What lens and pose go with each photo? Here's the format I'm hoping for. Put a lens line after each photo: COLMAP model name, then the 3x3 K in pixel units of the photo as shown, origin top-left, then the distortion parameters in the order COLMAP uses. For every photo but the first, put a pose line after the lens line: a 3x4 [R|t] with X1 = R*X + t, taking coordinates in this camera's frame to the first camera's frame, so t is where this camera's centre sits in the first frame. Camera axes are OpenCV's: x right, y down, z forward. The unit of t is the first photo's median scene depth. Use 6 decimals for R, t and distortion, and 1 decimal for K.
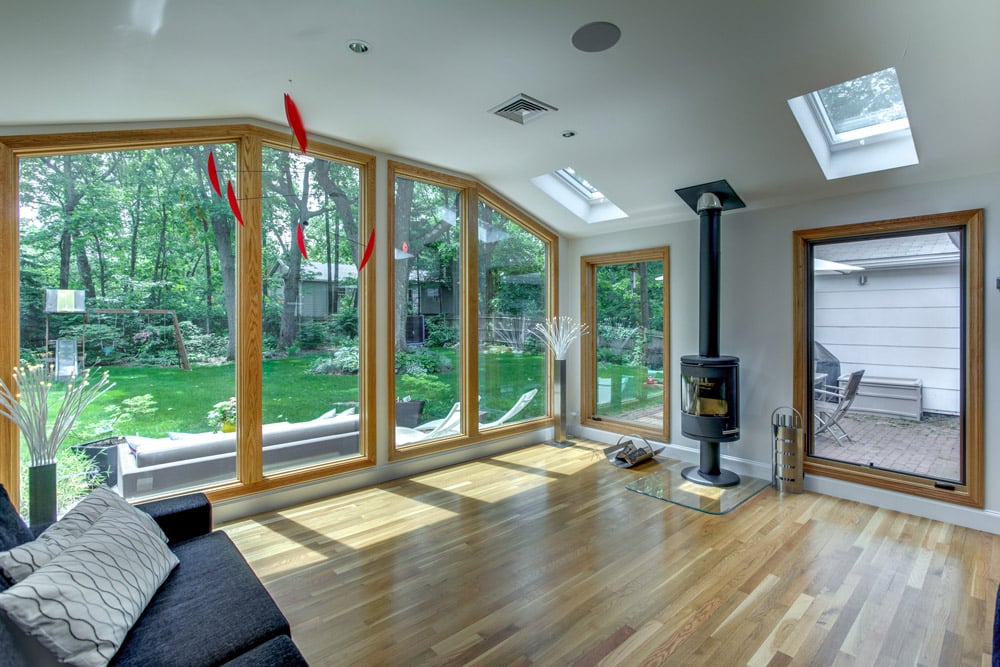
lens RADIAL K [[462.2, 0, 503.2], [0, 462.2, 331.5], [0, 0, 1]] dist [-0.015009, 0.000791]
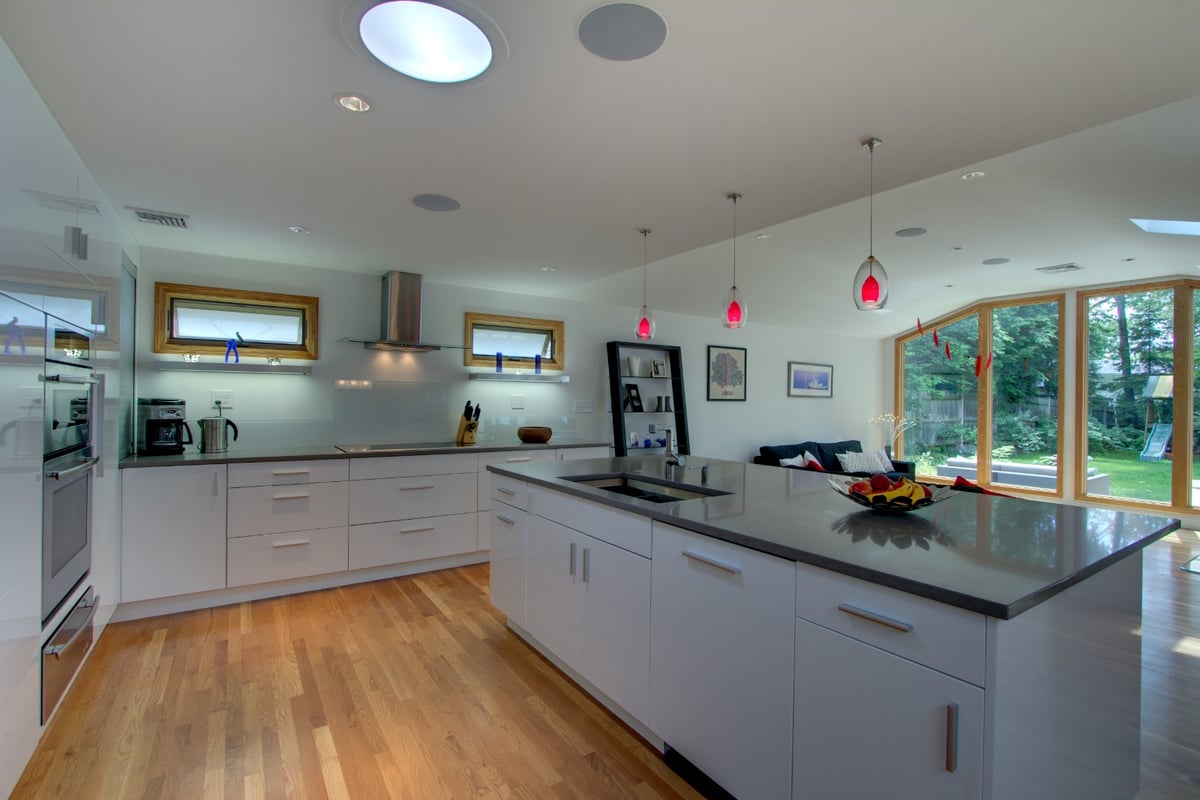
lens RADIAL K [[554.6, 0, 603.8], [0, 554.6, 397.6], [0, 0, 1]] dist [-0.015009, 0.000791]
pose [[-0.150146, -0.004288, -0.988655, 1.243800], [-0.037007, 0.999314, 0.001286, 0.011540], [0.987971, 0.036781, -0.150202, -0.151973]]
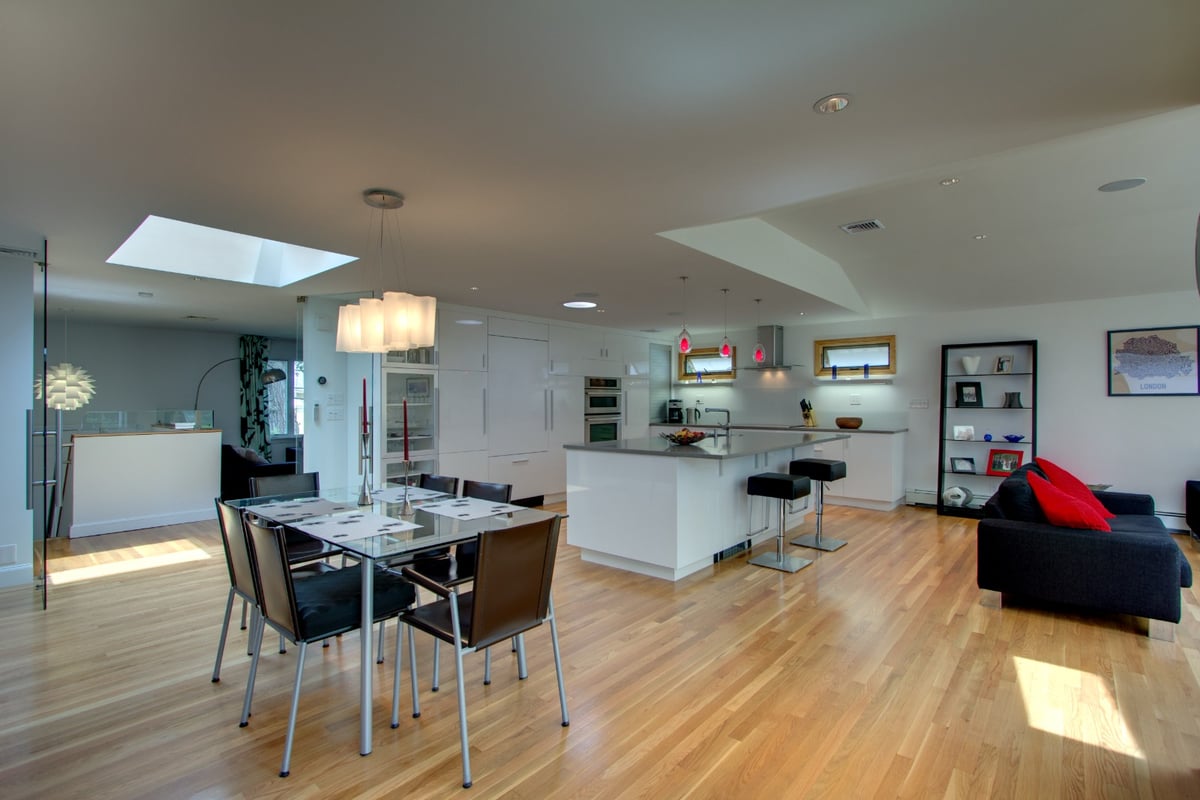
lens RADIAL K [[554.6, 0, 603.8], [0, 554.6, 397.6], [0, 0, 1]] dist [-0.015009, 0.000791]
pose [[-0.993185, 0.001202, -0.116539, 1.055507], [-0.001359, 0.999759, 0.021891, -0.007506], [0.116537, 0.021900, -0.992945, 0.825643]]
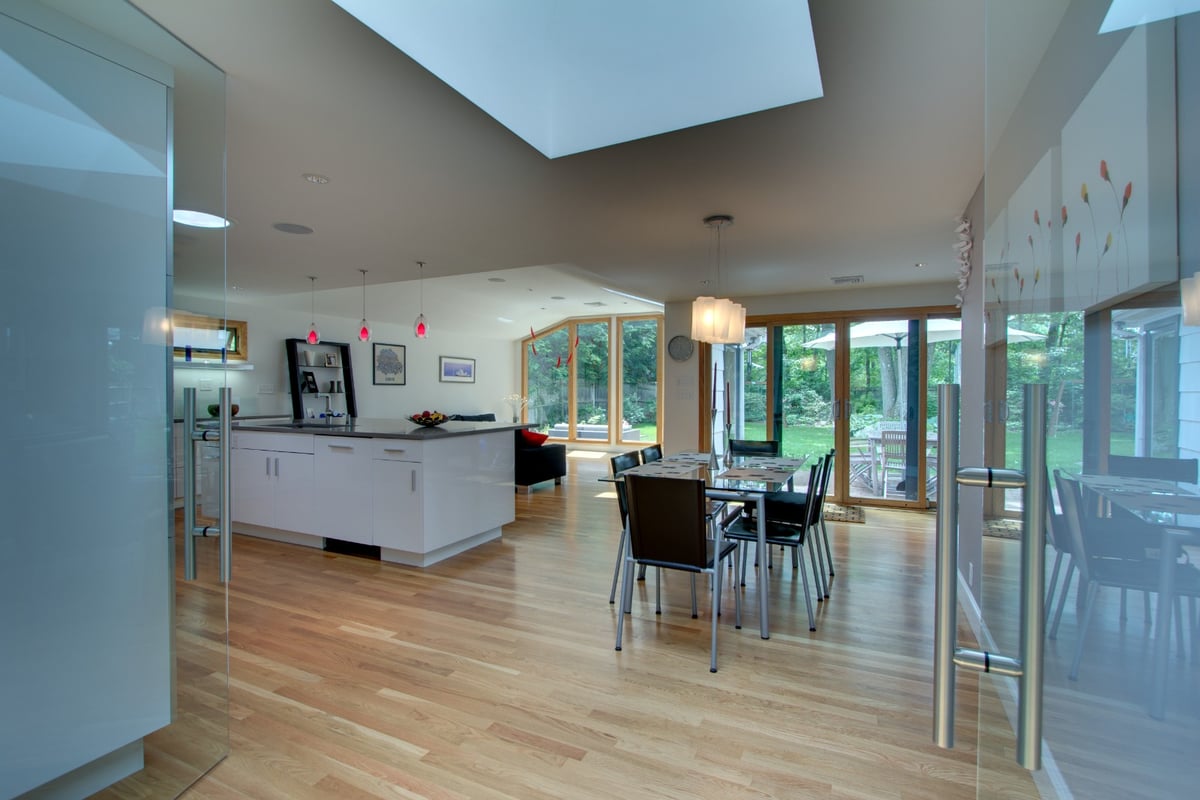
lens RADIAL K [[554.6, 0, 603.8], [0, 554.6, 397.6], [0, 0, 1]] dist [-0.015009, 0.000791]
pose [[0.370372, 0.012060, -0.928805, 1.760296], [-0.026408, 0.999648, 0.002449, 0.027729], [0.928508, 0.023621, 0.370560, -0.080759]]
